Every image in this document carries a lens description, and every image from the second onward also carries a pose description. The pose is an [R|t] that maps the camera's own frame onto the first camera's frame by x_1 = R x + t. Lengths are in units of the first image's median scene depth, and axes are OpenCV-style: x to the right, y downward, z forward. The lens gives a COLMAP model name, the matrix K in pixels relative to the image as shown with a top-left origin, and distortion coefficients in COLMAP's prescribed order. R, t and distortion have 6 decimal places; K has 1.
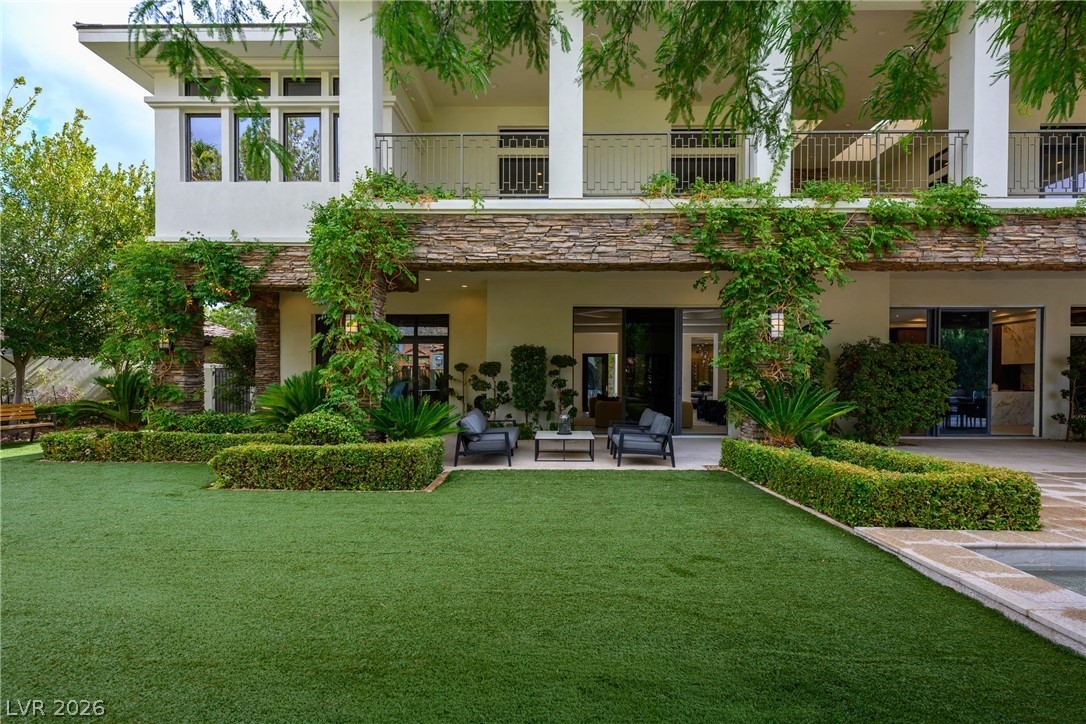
lens RADIAL K [[500.3, 0, 539.6], [0, 500.3, 380.1], [0, 0, 1]] dist [-0.001852, -0.000246]
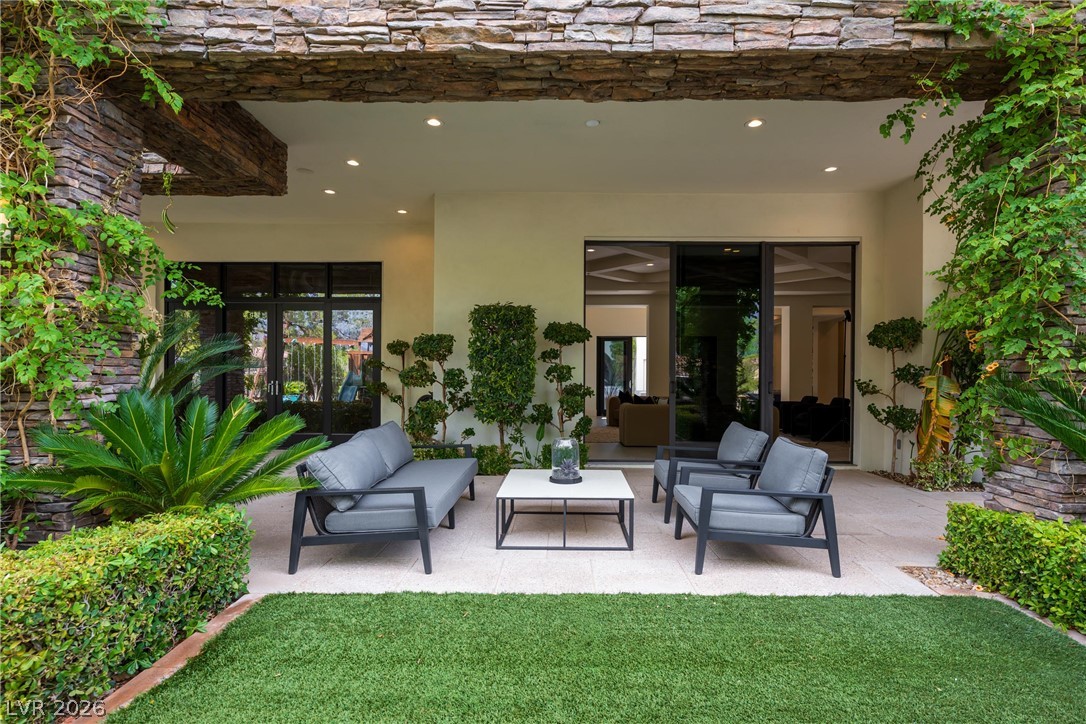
lens RADIAL K [[517.7, 0, 544.7], [0, 517.7, 368.8], [0, 0, 1]] dist [0.000424, 0.000158]
pose [[0.999969, 0.001070, -0.007771, 0.030953], [-0.001188, 0.999885, -0.015120, 0.011361], [0.007754, 0.015129, 0.999855, 0.481447]]
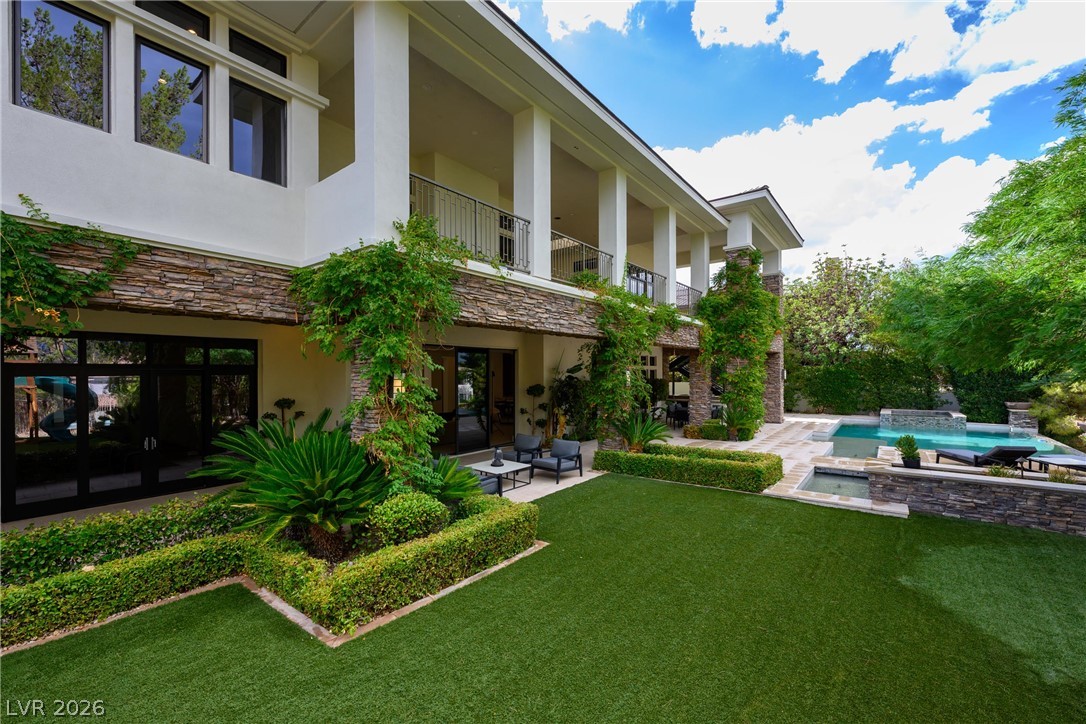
lens RADIAL K [[434.5, 0, 546.9], [0, 434.5, 372.6], [0, 0, 1]] dist [-0.003036, 0.000530]
pose [[0.615692, -0.005159, 0.787970, -0.632657], [0.009351, 0.999956, -0.000760, -0.100727], [-0.787932, 0.007837, 0.615713, 0.259352]]
